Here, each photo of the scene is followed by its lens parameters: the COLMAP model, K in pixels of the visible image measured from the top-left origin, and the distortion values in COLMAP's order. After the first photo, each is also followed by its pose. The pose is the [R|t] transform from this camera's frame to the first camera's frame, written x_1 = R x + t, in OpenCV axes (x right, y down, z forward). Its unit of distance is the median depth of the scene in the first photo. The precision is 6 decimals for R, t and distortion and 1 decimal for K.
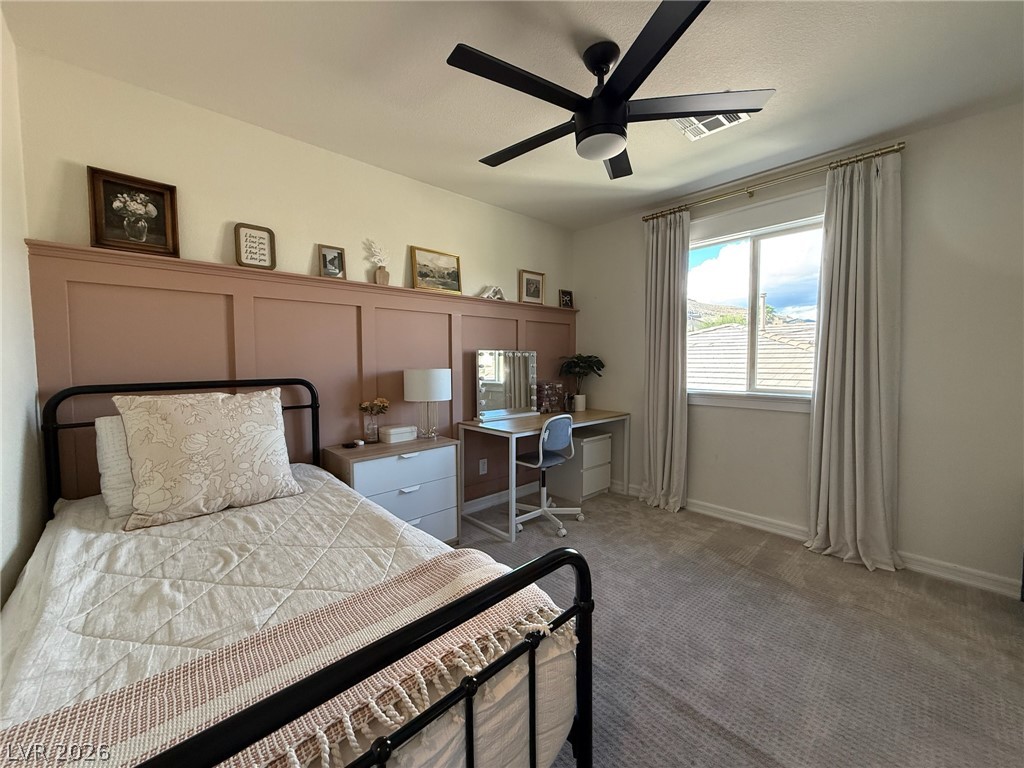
lens RADIAL K [[407.0, 0, 512.0], [0, 407.0, 384.0], [0, 0, 1]] dist [-0.001810, -0.000423]
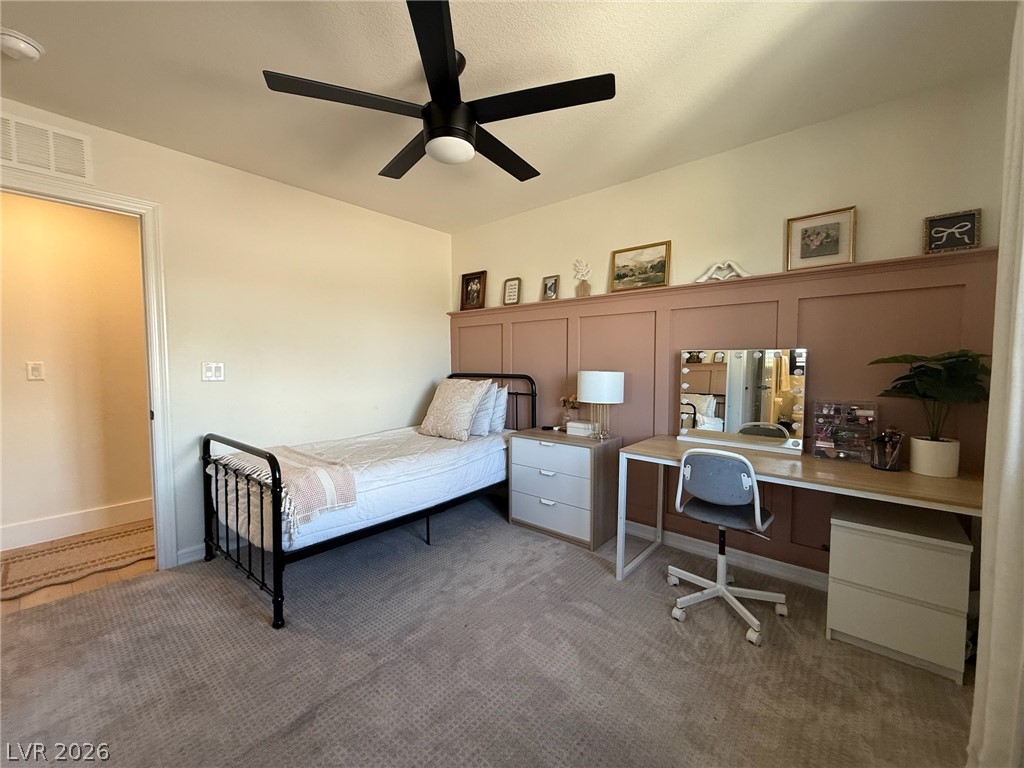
lens RADIAL K [[407.0, 0, 512.0], [0, 407.0, 384.0], [0, 0, 1]] dist [-0.001810, -0.000423]
pose [[0.116664, 0.059647, -0.991379, 0.820805], [-0.055693, 0.997017, 0.053433, -0.049807], [0.991609, 0.048979, 0.119638, 0.690192]]
